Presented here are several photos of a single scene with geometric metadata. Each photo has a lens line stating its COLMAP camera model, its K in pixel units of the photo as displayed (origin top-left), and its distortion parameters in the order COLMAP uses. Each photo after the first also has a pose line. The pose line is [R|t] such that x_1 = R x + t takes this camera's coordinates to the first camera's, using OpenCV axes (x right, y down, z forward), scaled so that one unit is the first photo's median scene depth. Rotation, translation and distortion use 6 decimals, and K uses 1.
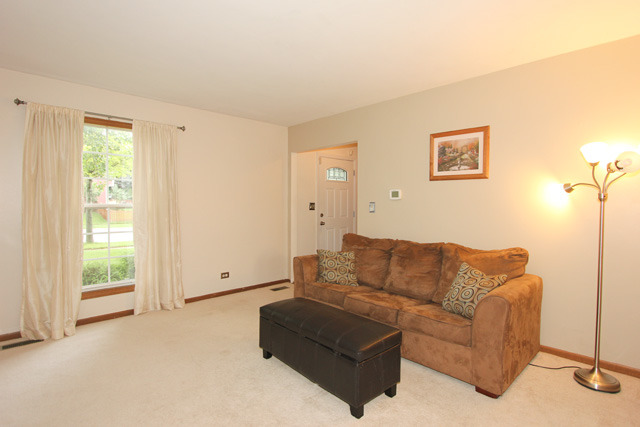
lens RADIAL K [[322.3, 0, 323.5], [0, 322.3, 212.6], [0, 0, 1]] dist [-0.001240, 0.000099]
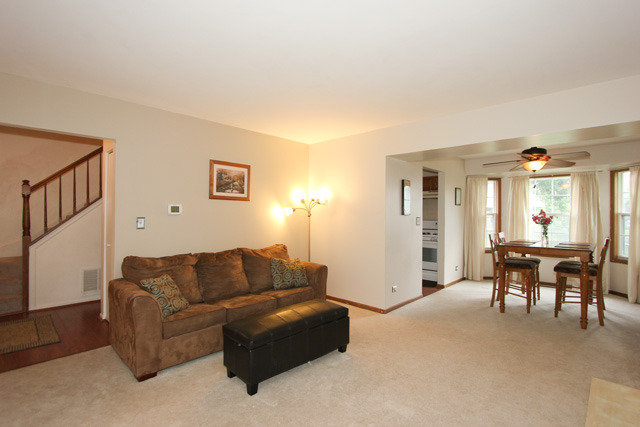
lens RADIAL K [[301.3, 0, 320.0], [0, 301.3, 213.5], [0, 0, 1]] dist [-0.001508, -0.000445]
pose [[-0.032316, 0.000020, 0.999478, -0.830820], [0.028283, 0.999600, 0.000894, -0.037539], [-0.999077, 0.028297, -0.032303, 0.677444]]
